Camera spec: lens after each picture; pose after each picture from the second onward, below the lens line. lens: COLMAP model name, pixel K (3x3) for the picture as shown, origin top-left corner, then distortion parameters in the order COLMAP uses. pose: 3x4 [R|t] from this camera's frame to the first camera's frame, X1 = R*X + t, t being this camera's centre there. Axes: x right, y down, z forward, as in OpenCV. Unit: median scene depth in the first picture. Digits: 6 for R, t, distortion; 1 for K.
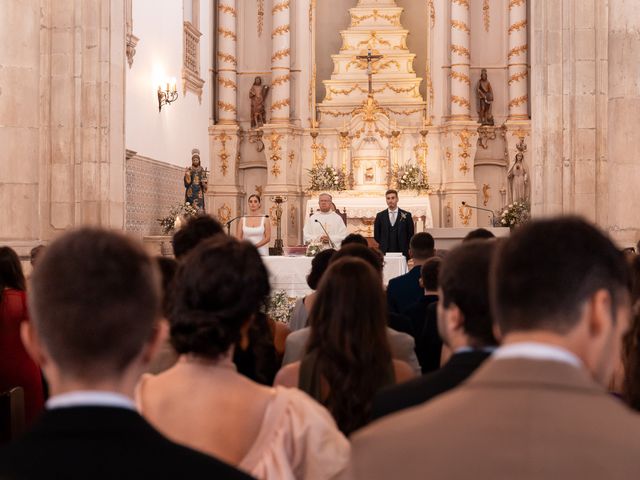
lens RADIAL K [[1639.2, 0, 280.5], [0, 1639.2, 238.9], [0, 0, 1]] dist [-0.008492, -0.214918]
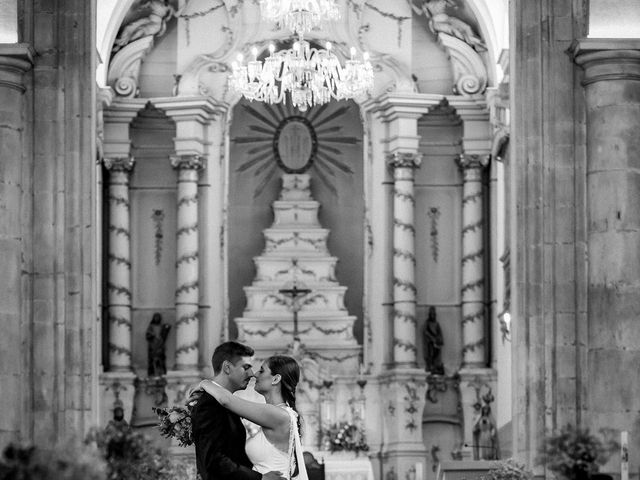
lens RADIAL K [[4199.4, 0, 320.0], [0, 4199.4, 240.0], [0, 0, 1]] dist [-0.335051, 23.587494]
pose [[0.989271, 0.009691, 0.145769, -0.242247], [0.005021, 0.994952, -0.100222, 0.075494], [-0.146004, 0.099878, 0.984229, -1.087634]]
